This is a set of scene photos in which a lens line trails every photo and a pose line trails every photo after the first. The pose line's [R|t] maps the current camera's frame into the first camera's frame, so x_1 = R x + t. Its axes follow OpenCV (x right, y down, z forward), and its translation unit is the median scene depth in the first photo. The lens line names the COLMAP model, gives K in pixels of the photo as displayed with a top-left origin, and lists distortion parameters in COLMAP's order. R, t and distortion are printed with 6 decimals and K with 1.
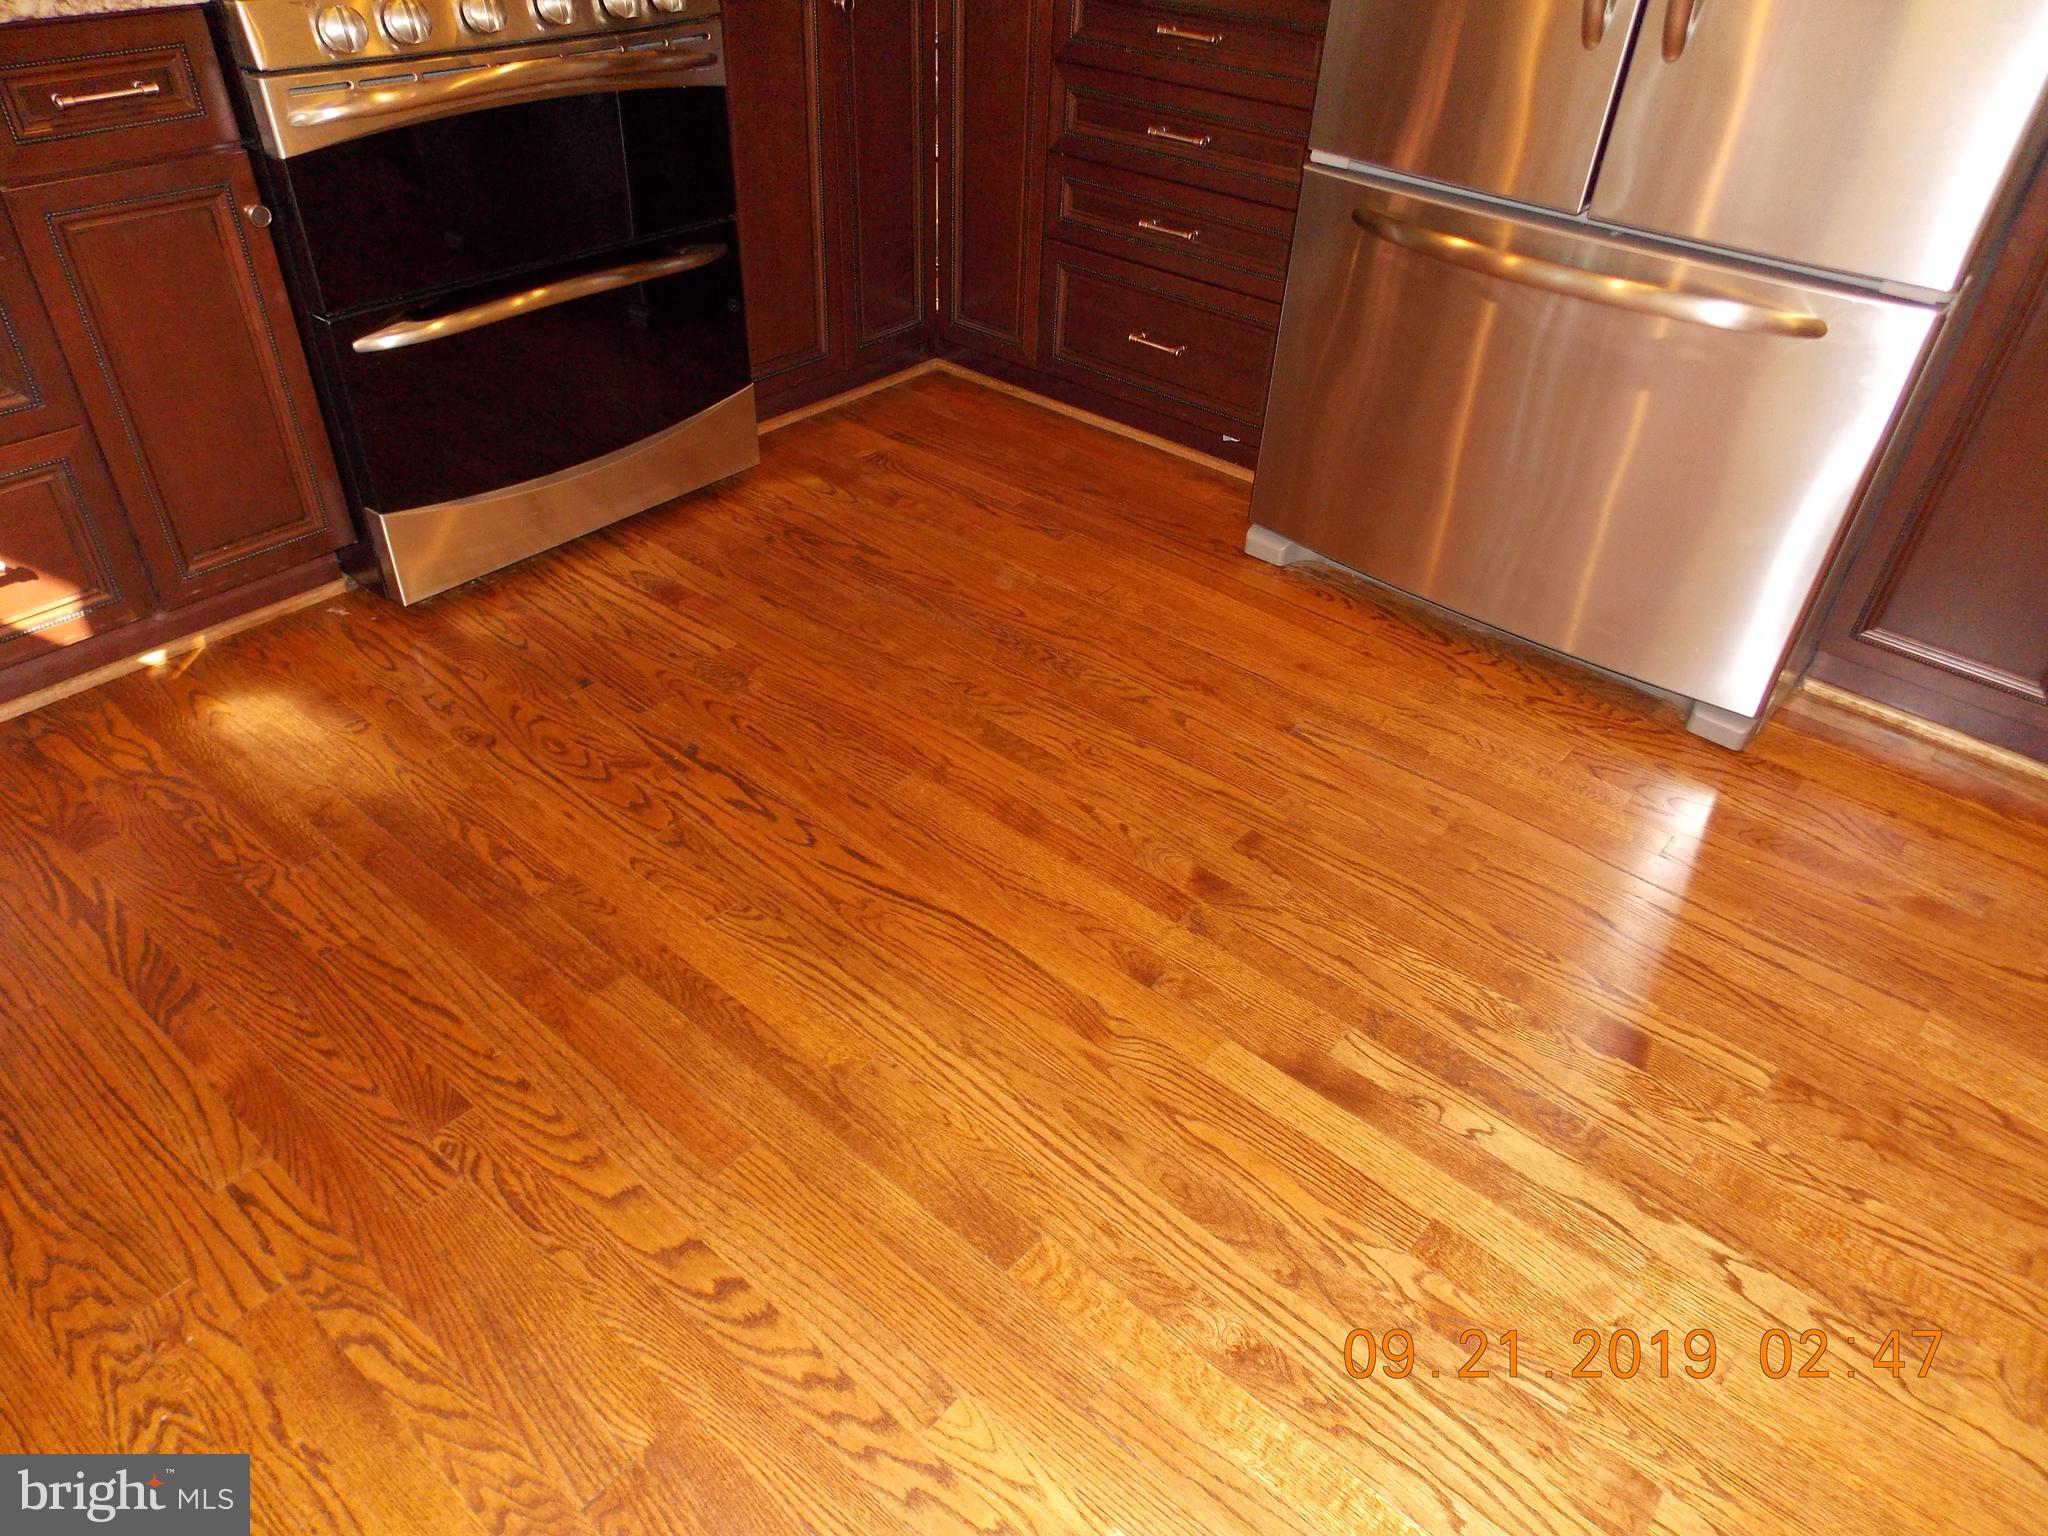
lens RADIAL K [[1361.5, 0, 1006.5], [0, 1361.5, 760.9], [0, 0, 1]] dist [0.005210, -0.006492]
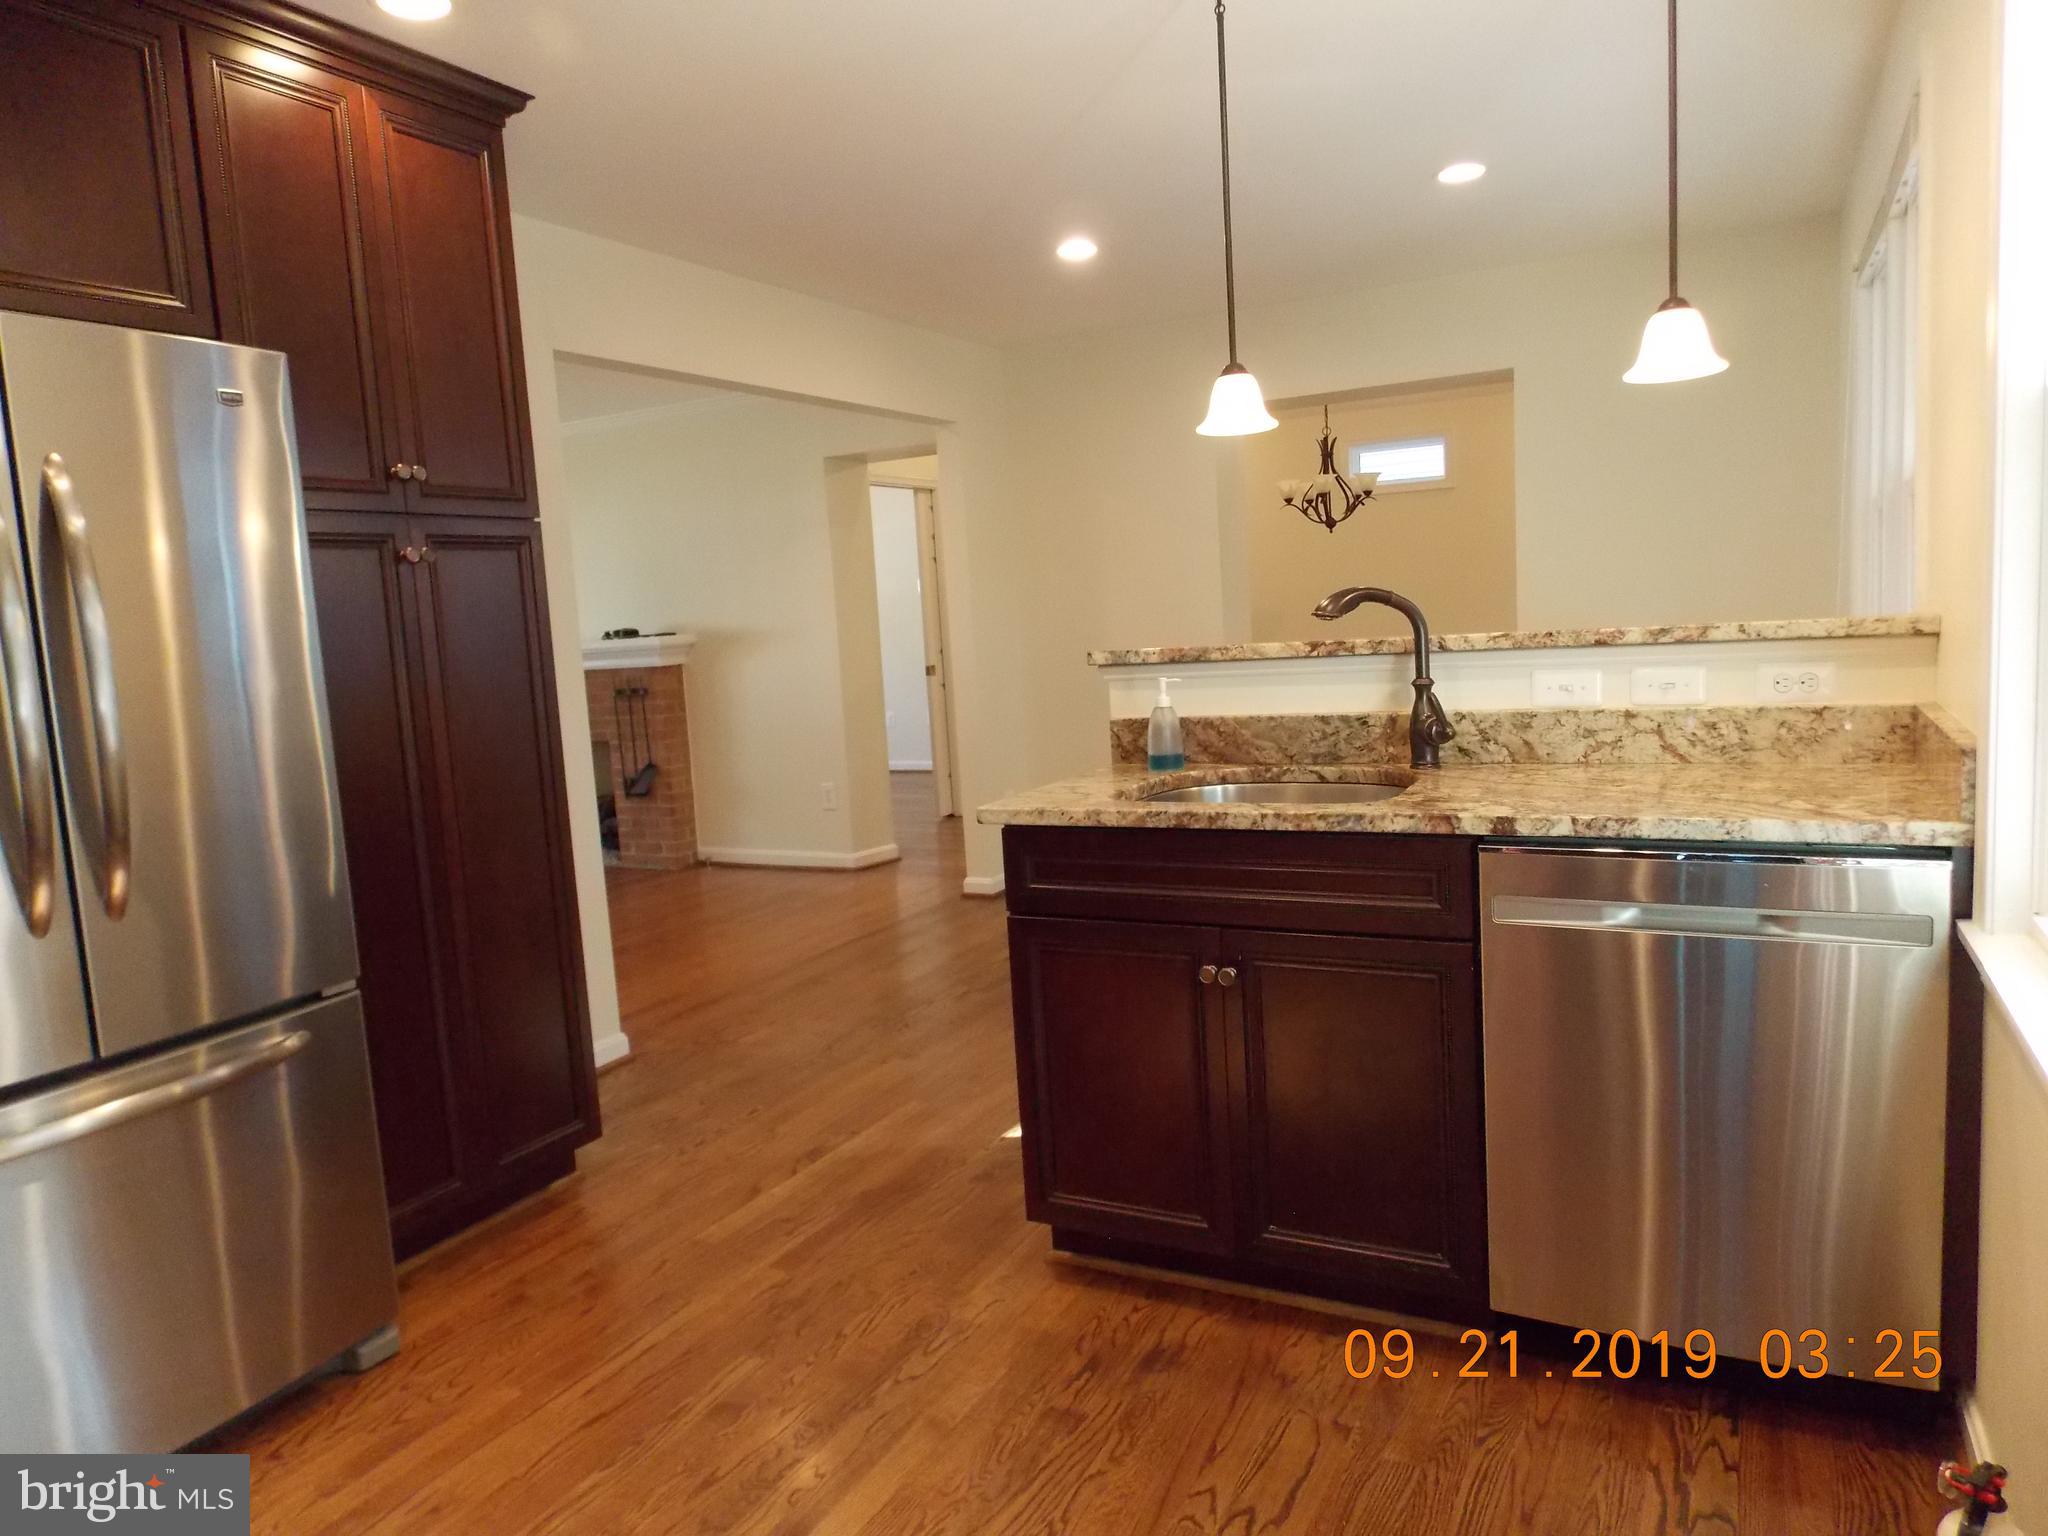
lens RADIAL K [[1361.5, 0, 1023.9], [0, 1361.5, 763.3], [0, 0, 1]] dist [0.005210, -0.006492]
pose [[-0.224107, -0.139756, 0.964492, -0.679916], [0.631316, 0.733124, 0.252921, -0.344937], [-0.742439, 0.665581, -0.076068, 0.338679]]
